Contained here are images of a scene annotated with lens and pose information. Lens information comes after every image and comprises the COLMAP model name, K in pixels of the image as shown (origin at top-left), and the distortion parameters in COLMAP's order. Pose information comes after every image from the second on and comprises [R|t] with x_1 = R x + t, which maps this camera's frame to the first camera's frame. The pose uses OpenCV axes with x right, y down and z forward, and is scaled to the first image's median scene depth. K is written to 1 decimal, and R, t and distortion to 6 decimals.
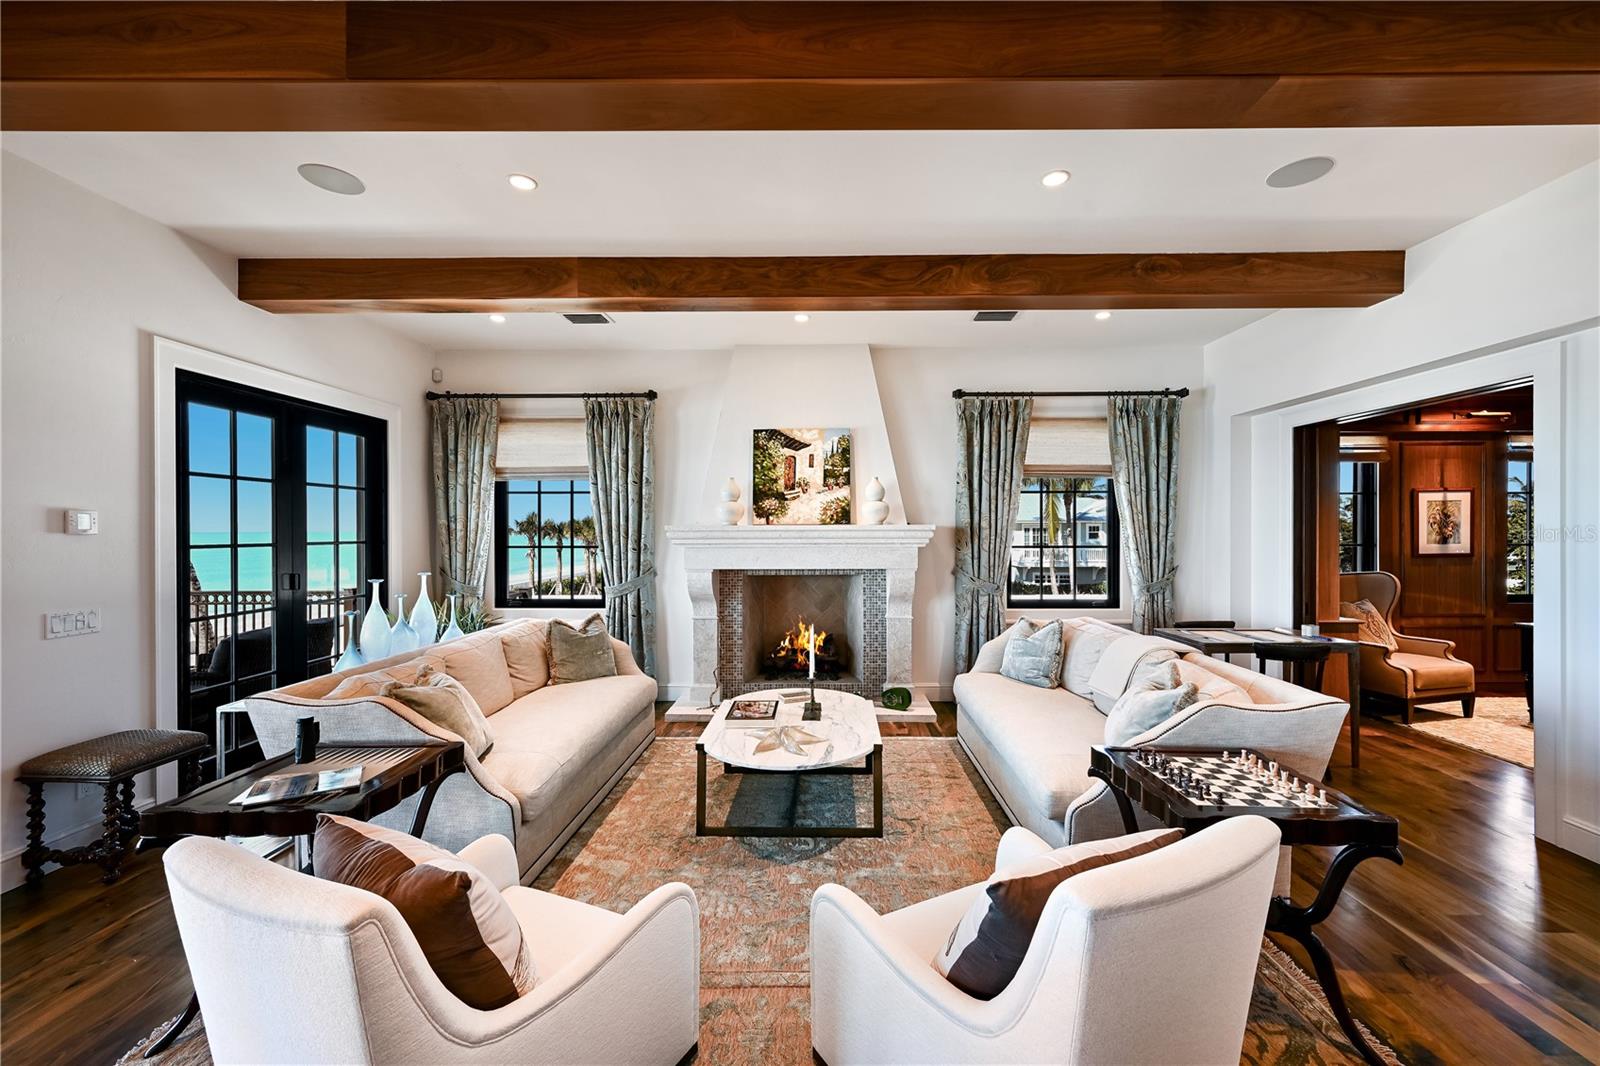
lens RADIAL K [[636.7, 0, 821.9], [0, 636.7, 533.2], [0, 0, 1]] dist [0.001897, 0.000137]
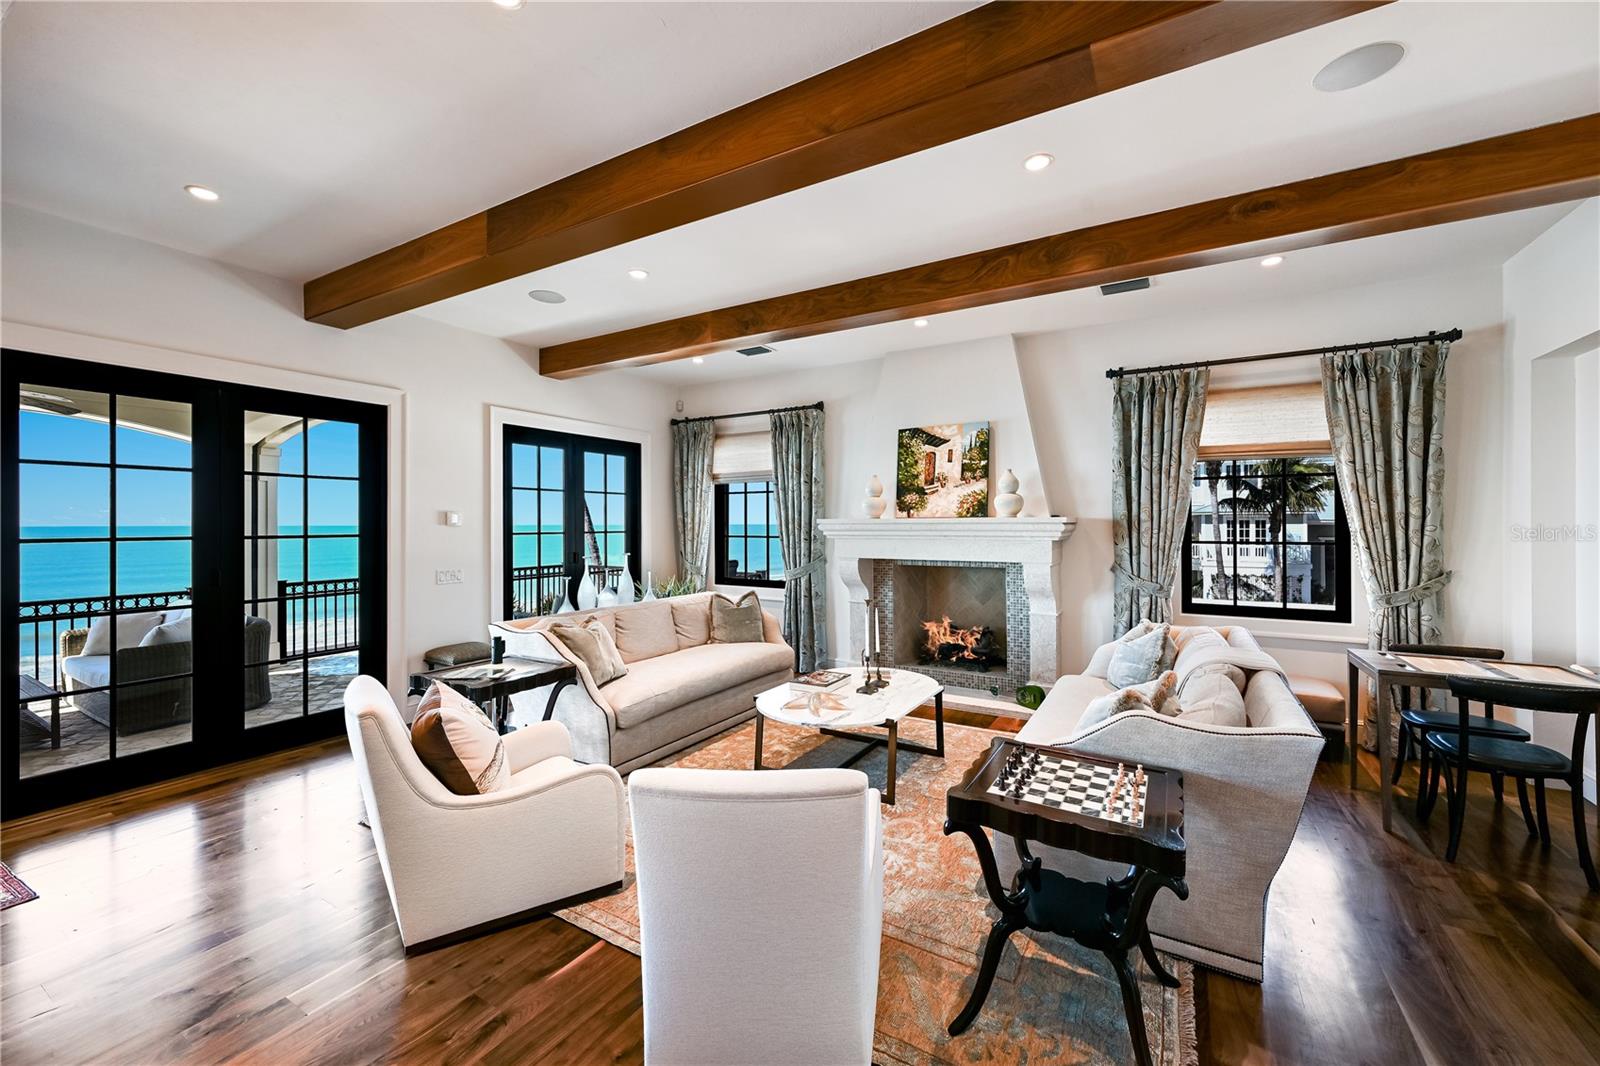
lens RADIAL K [[636.7, 0, 804.8], [0, 636.7, 523.7], [0, 0, 1]] dist [0.001897, 0.000137]
pose [[0.864318, -0.000086, -0.502945, 0.298846], [-0.001578, 0.999995, -0.002883, -0.000044], [0.502943, 0.003285, 0.864314, -0.011092]]
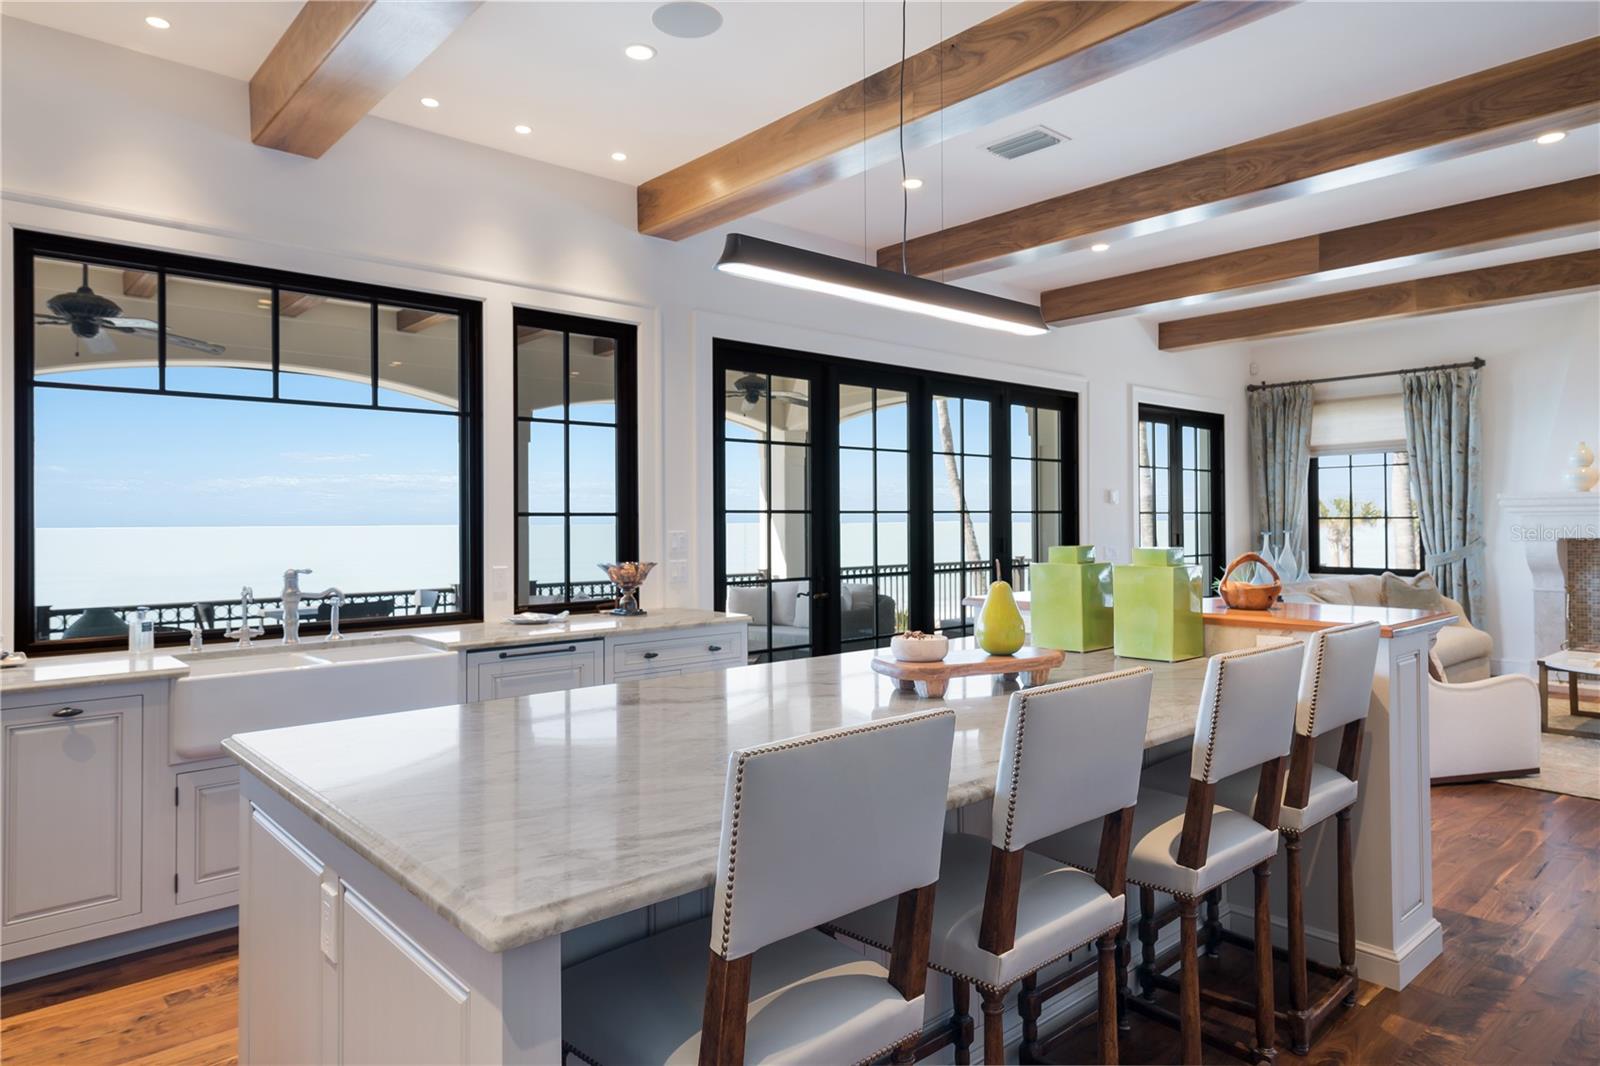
lens RADIAL K [[984.8, 0, 797.5], [0, 984.8, 511.6], [0, 0, 1]] dist [0.022401, 0.001593]
pose [[0.672867, -0.011262, -0.739678, 0.168102], [0.002025, 0.999908, -0.013383, 0.033559], [0.739761, 0.007507, 0.672828, -0.848894]]
